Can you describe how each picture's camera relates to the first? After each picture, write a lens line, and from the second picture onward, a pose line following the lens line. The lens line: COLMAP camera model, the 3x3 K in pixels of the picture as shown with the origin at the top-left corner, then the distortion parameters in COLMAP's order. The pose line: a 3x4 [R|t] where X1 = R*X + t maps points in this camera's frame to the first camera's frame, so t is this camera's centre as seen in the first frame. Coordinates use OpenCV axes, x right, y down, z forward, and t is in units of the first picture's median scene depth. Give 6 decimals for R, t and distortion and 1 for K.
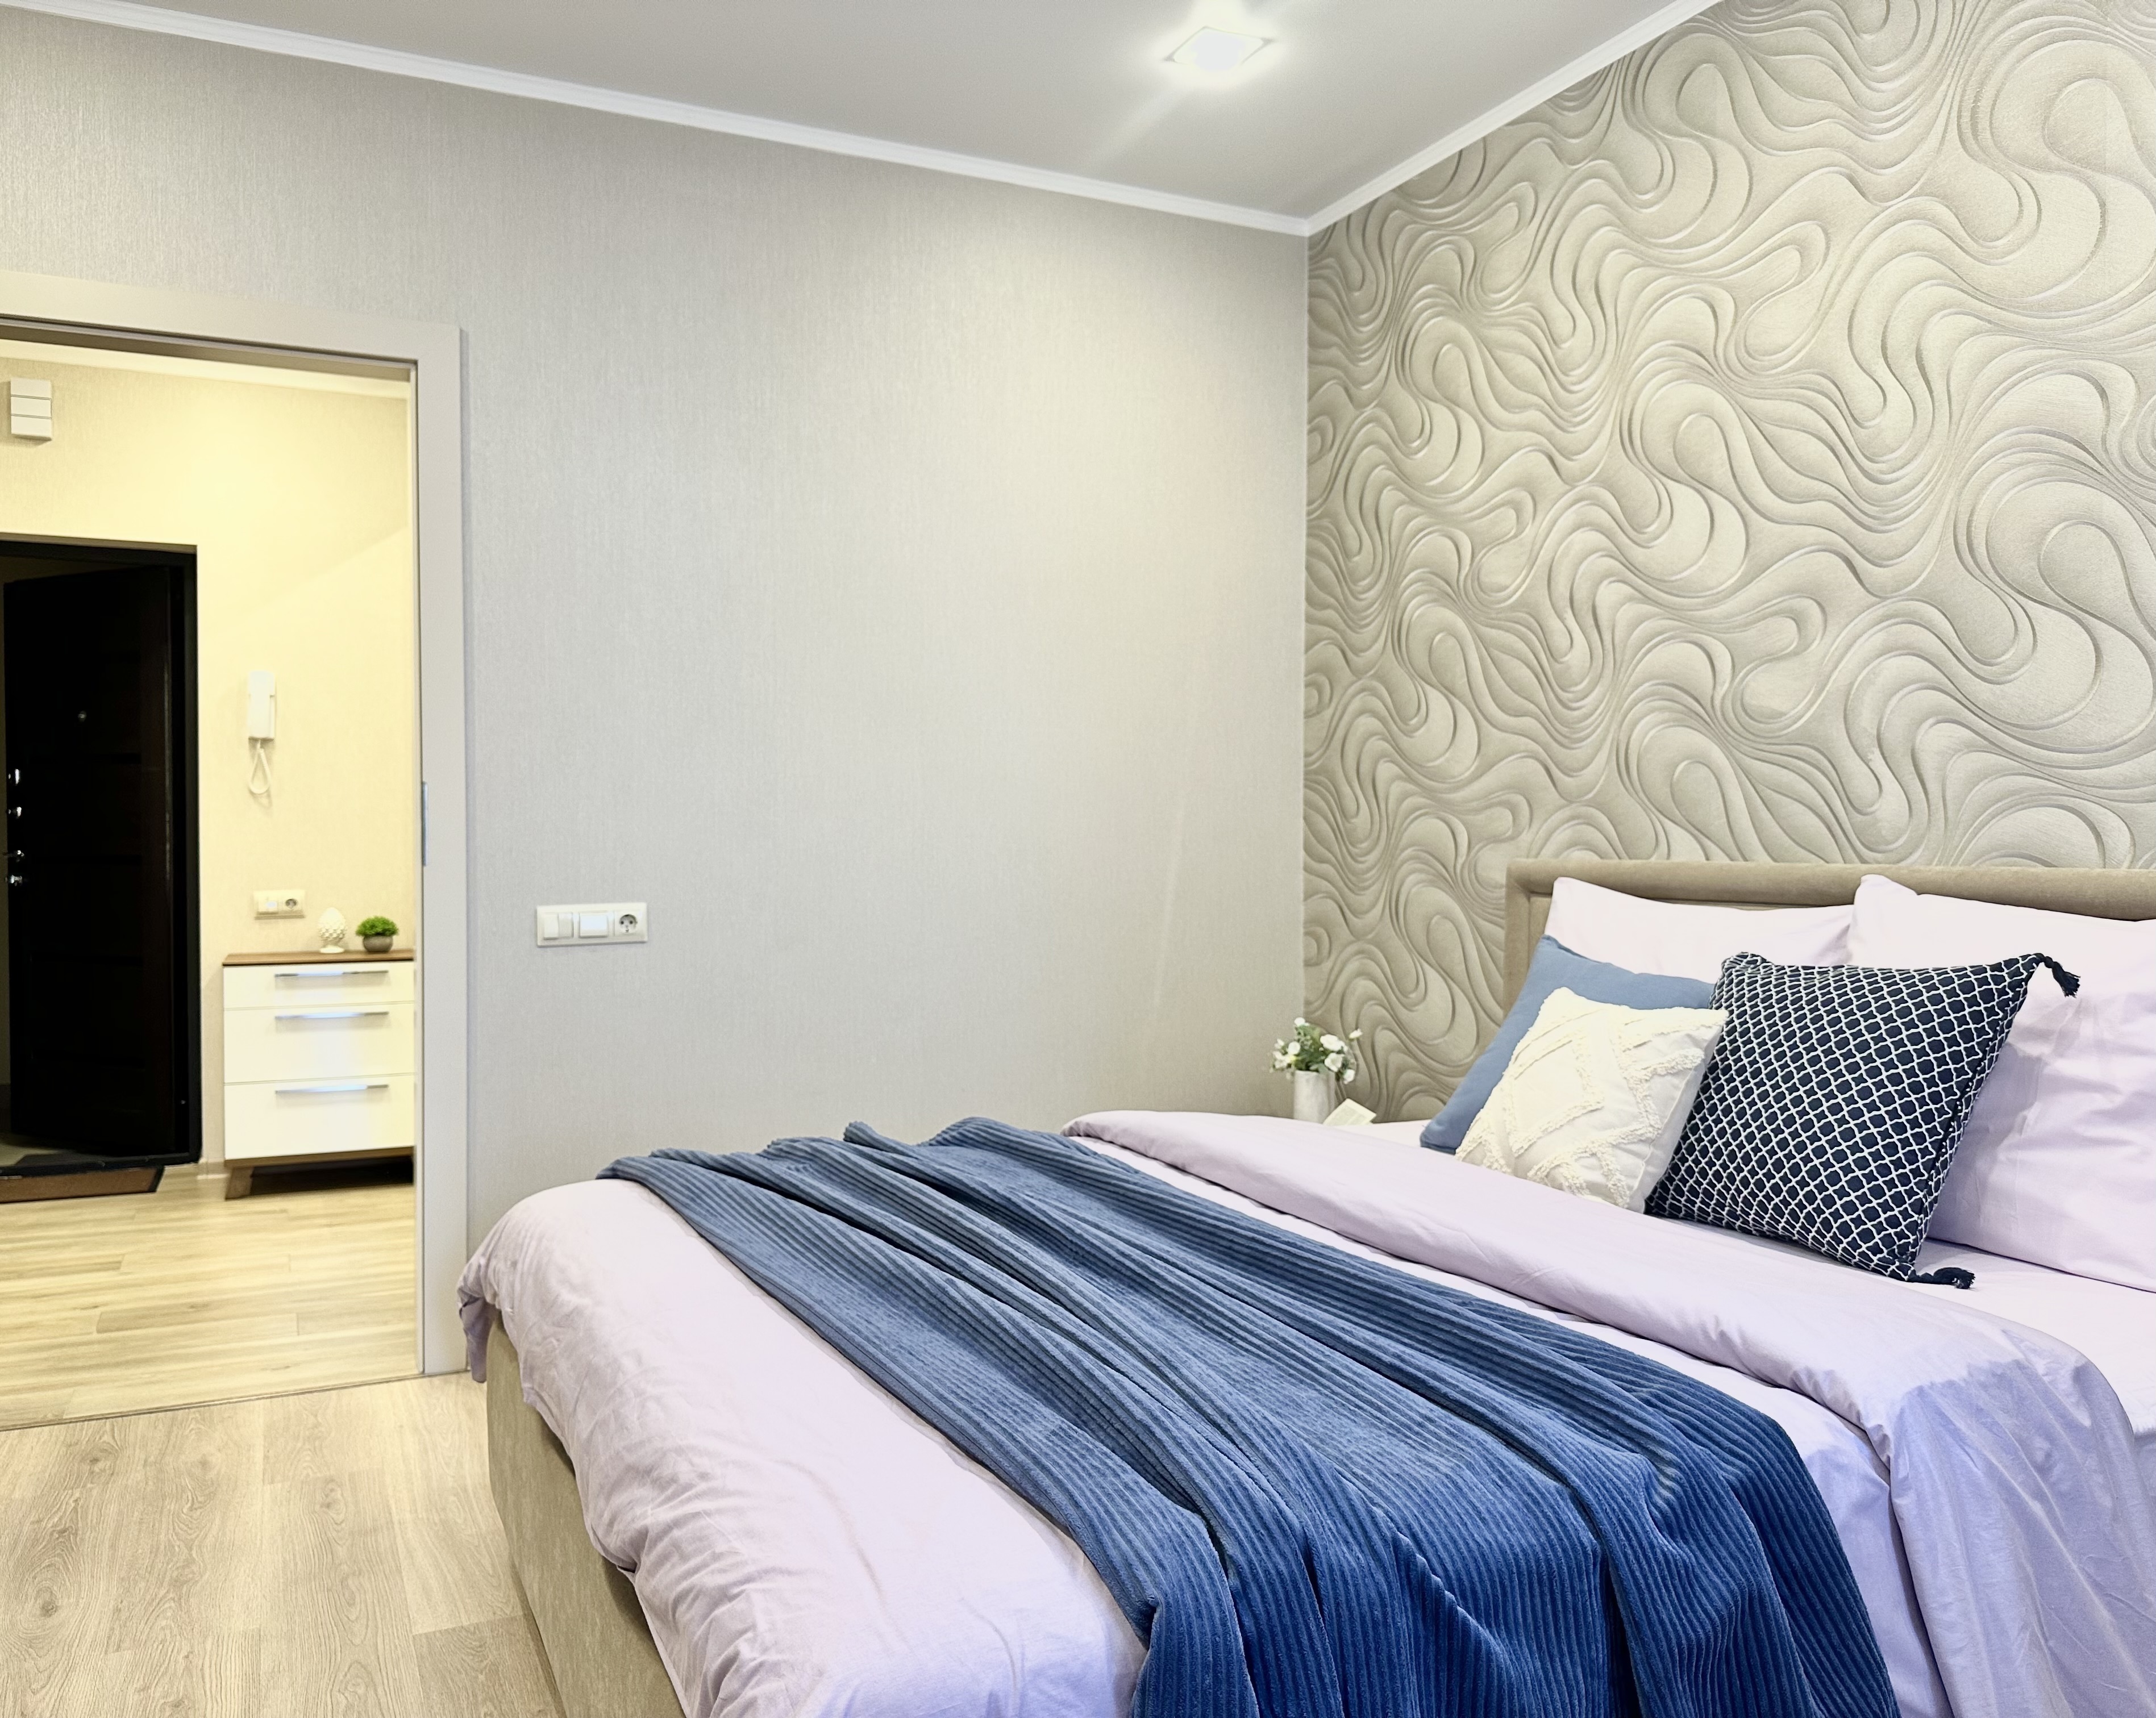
lens RADIAL K [[1712.9, 0, 1078.0], [0, 1712.9, 859.0], [0, 0, 1]] dist [-0.007836, -0.004423]
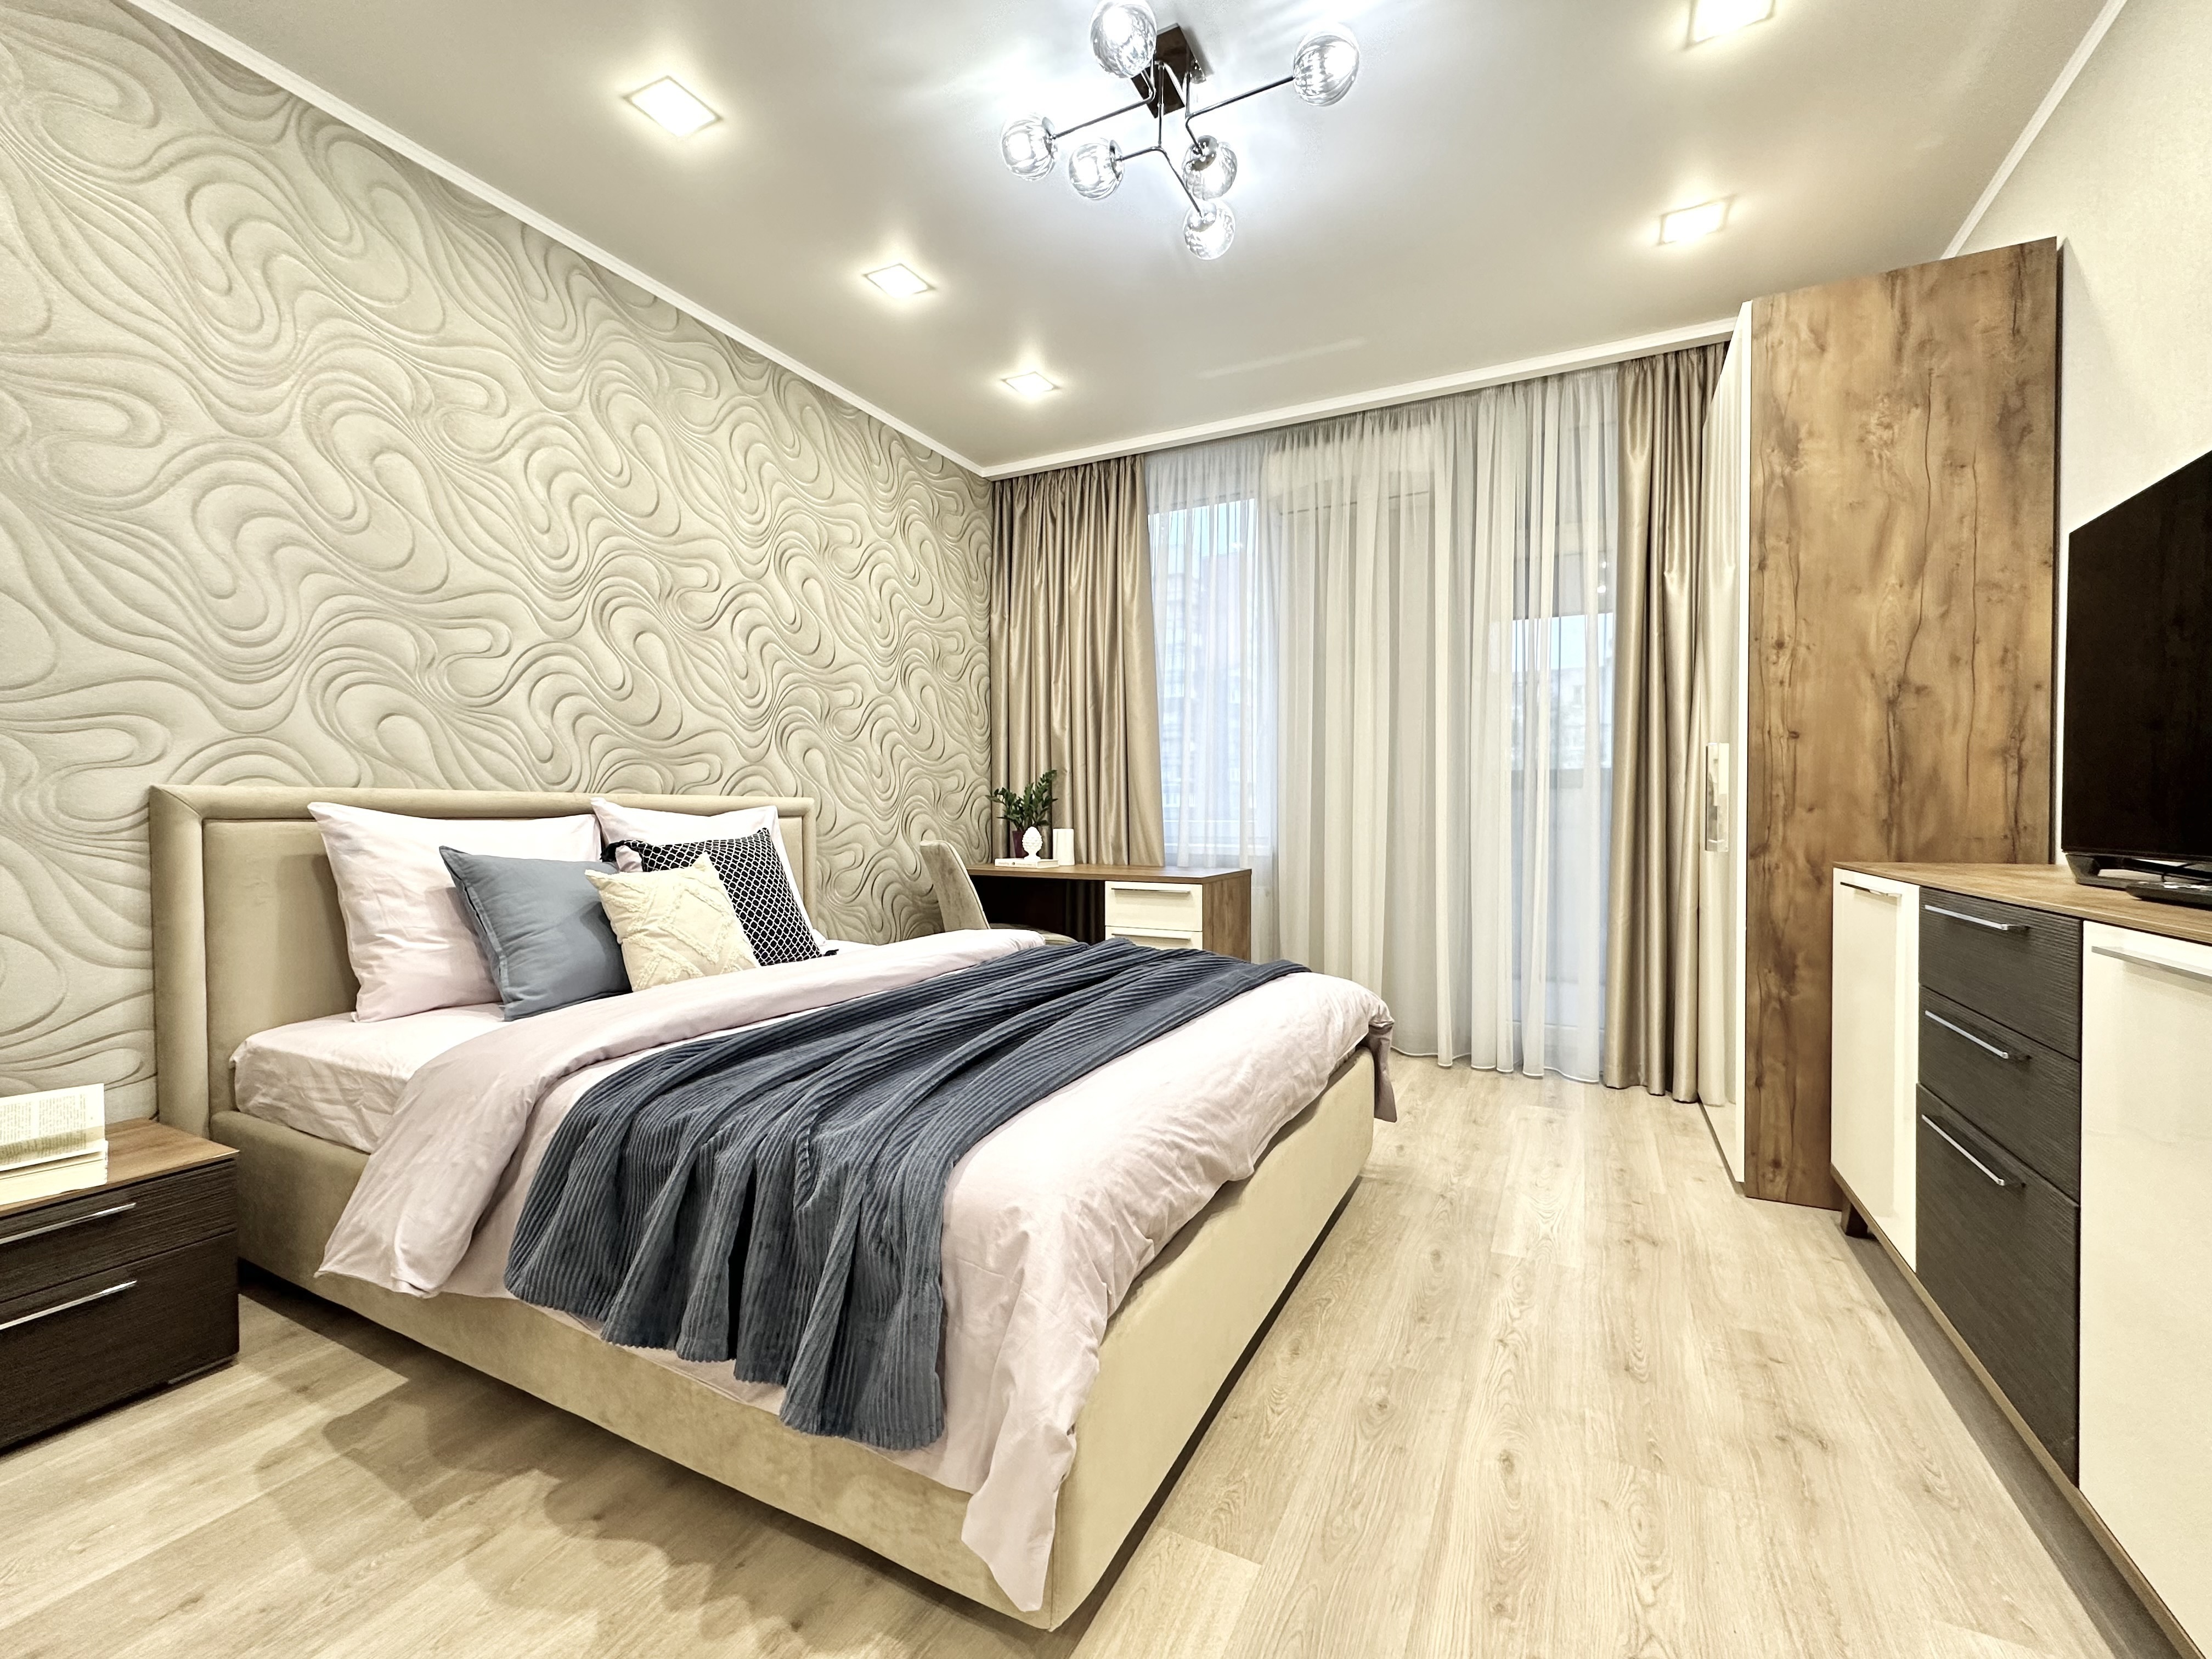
lens RADIAL K [[948.6, 0, 1109.8], [0, 948.6, 839.6], [0, 0, 1]] dist [-0.009201, 0.000008]
pose [[-0.622928, -0.020013, 0.782023, -0.695784], [0.015480, 0.999162, 0.037900, 0.024620], [-0.782126, 0.035715, -0.622096, 1.294516]]
